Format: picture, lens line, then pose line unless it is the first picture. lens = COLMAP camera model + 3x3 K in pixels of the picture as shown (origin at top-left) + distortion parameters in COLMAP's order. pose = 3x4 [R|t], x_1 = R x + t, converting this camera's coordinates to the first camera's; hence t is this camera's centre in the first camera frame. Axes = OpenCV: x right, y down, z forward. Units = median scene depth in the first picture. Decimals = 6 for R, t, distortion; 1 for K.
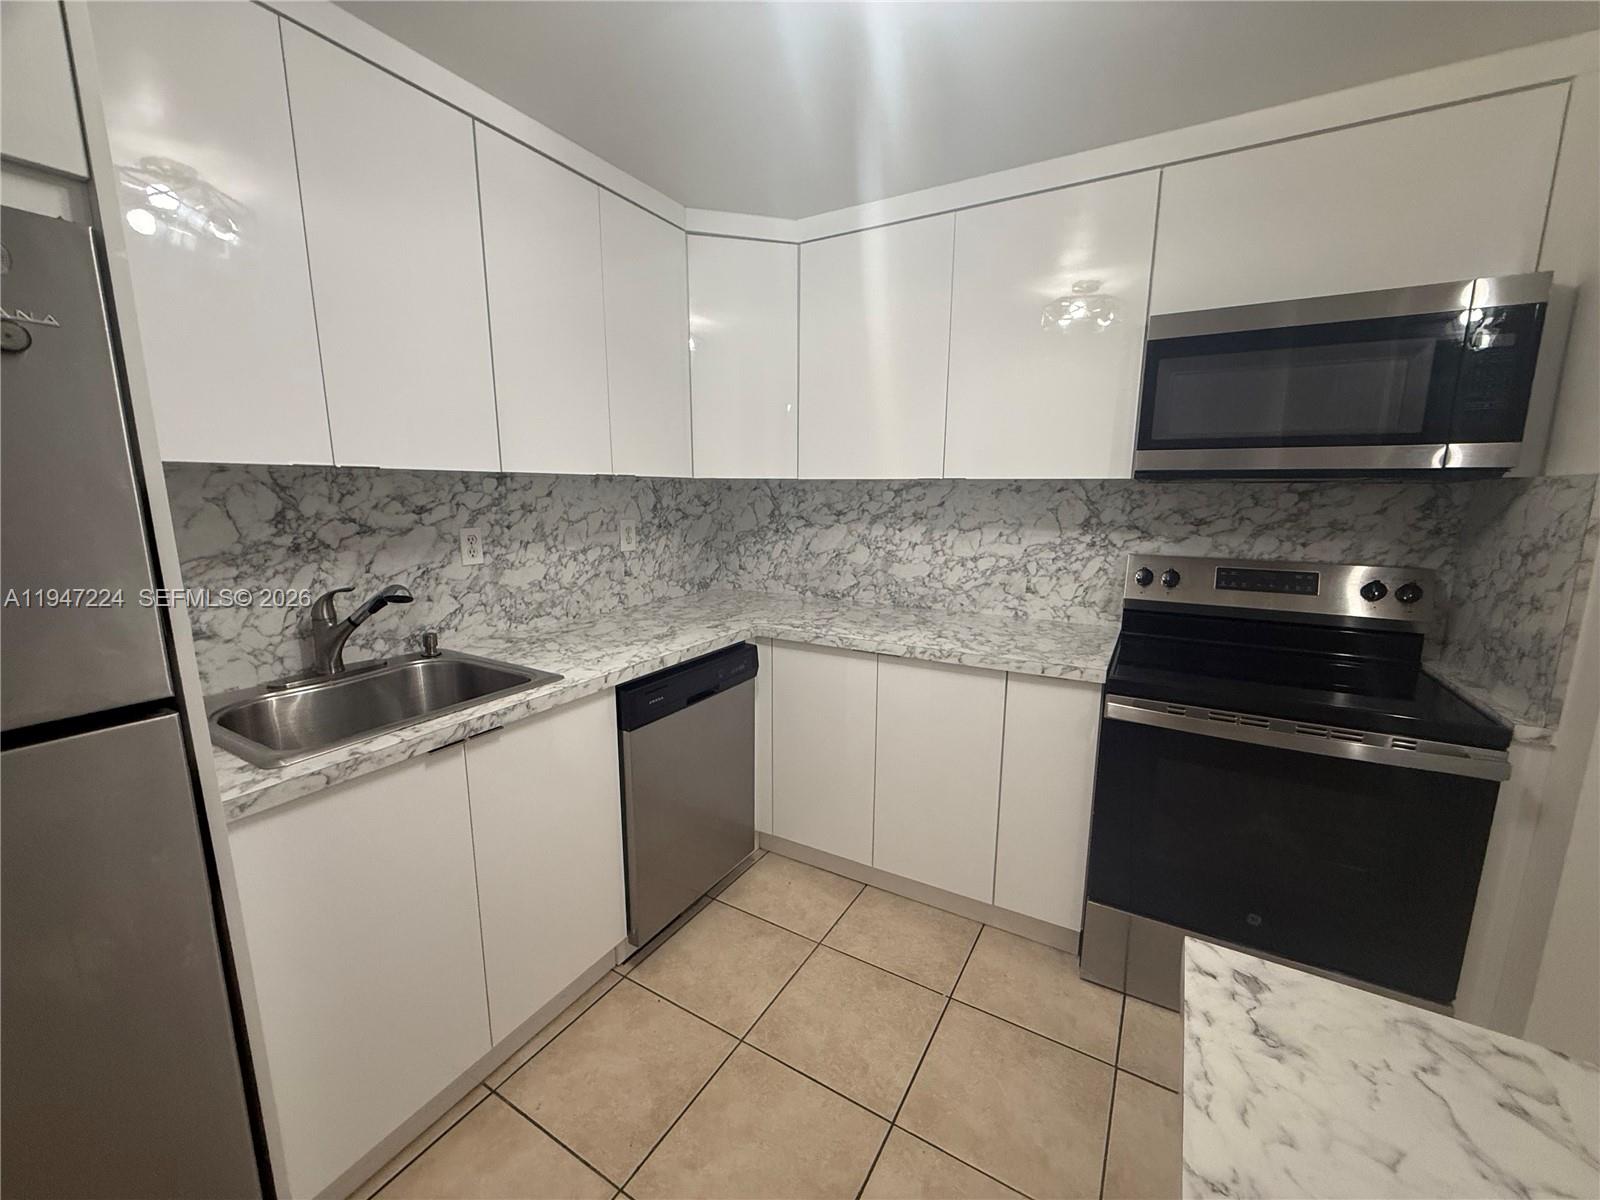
lens RADIAL K [[637.2, 0, 796.7], [0, 637.2, 602.0], [0, 0, 1]] dist [0.000599, 0.000104]
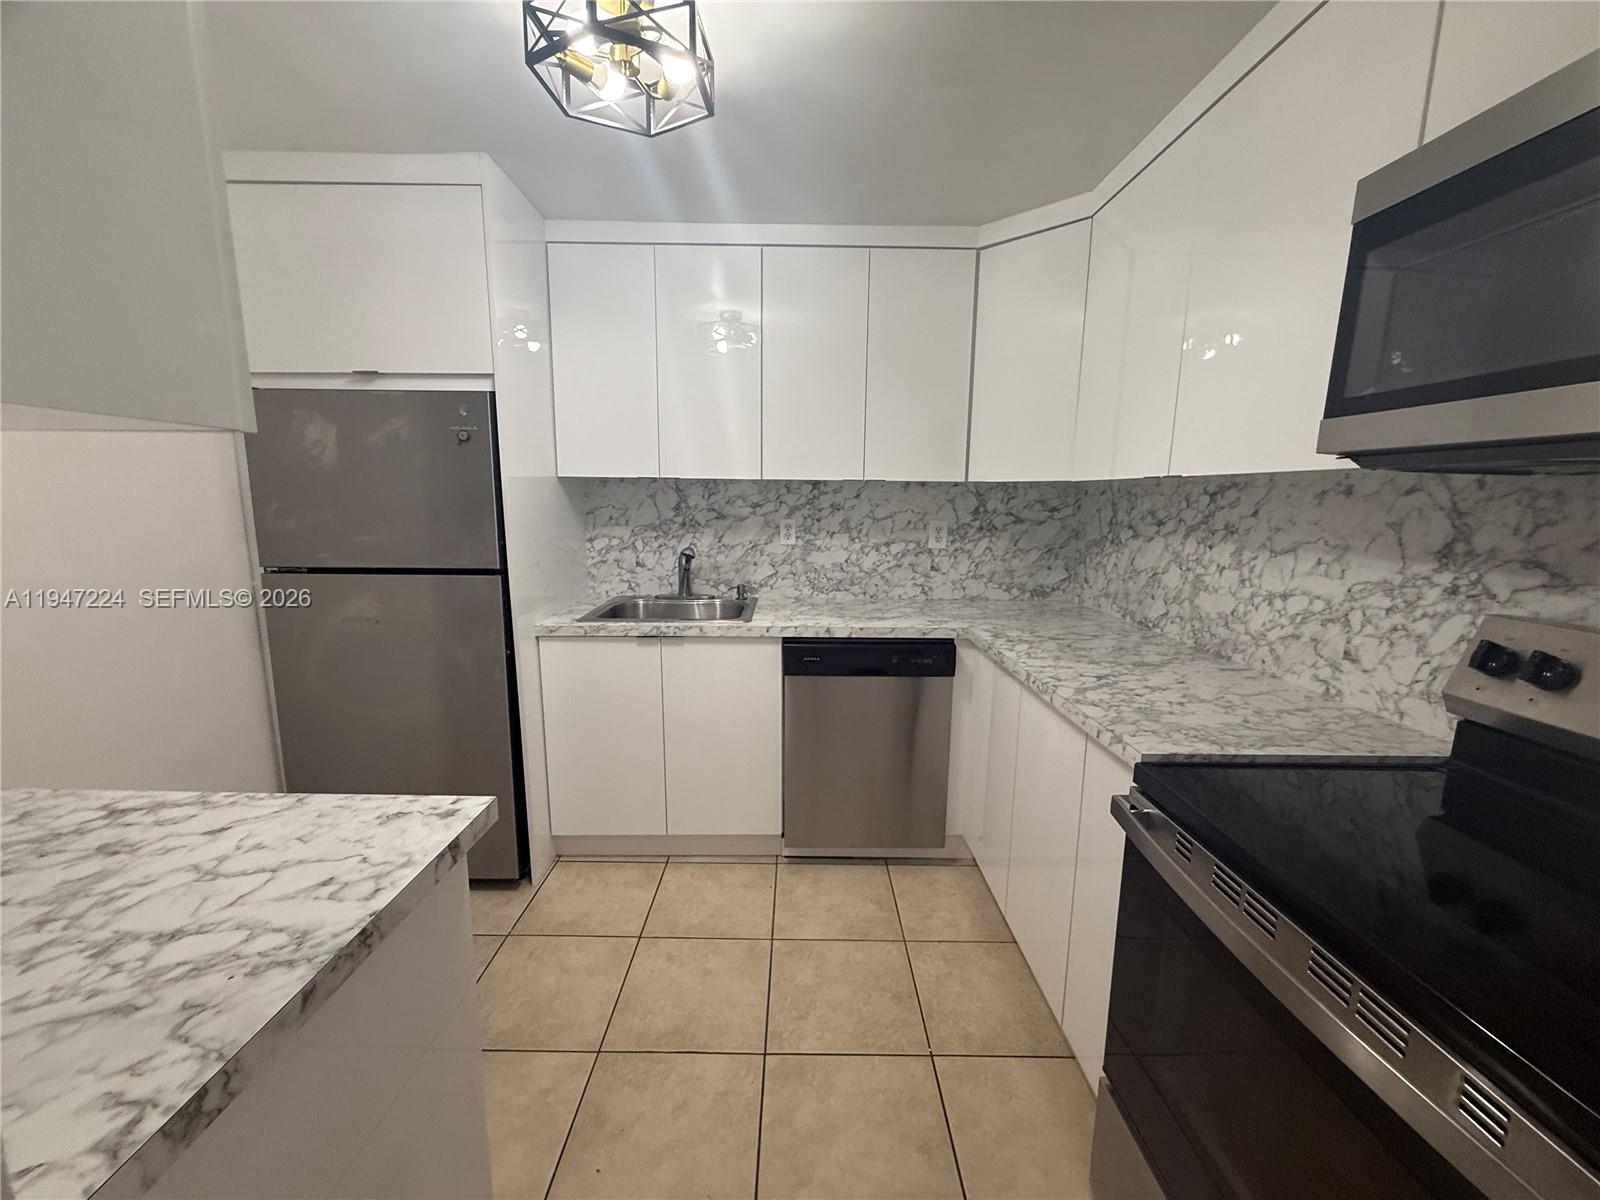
lens RADIAL K [[637.2, 0, 793.3], [0, 637.2, 601.7], [0, 0, 1]] dist [0.000599, 0.000104]
pose [[0.509551, 0.142050, -0.848634, 0.629848], [-0.157097, 0.985059, 0.070560, -0.030548], [0.845978, 0.097364, 0.524253, 0.235865]]
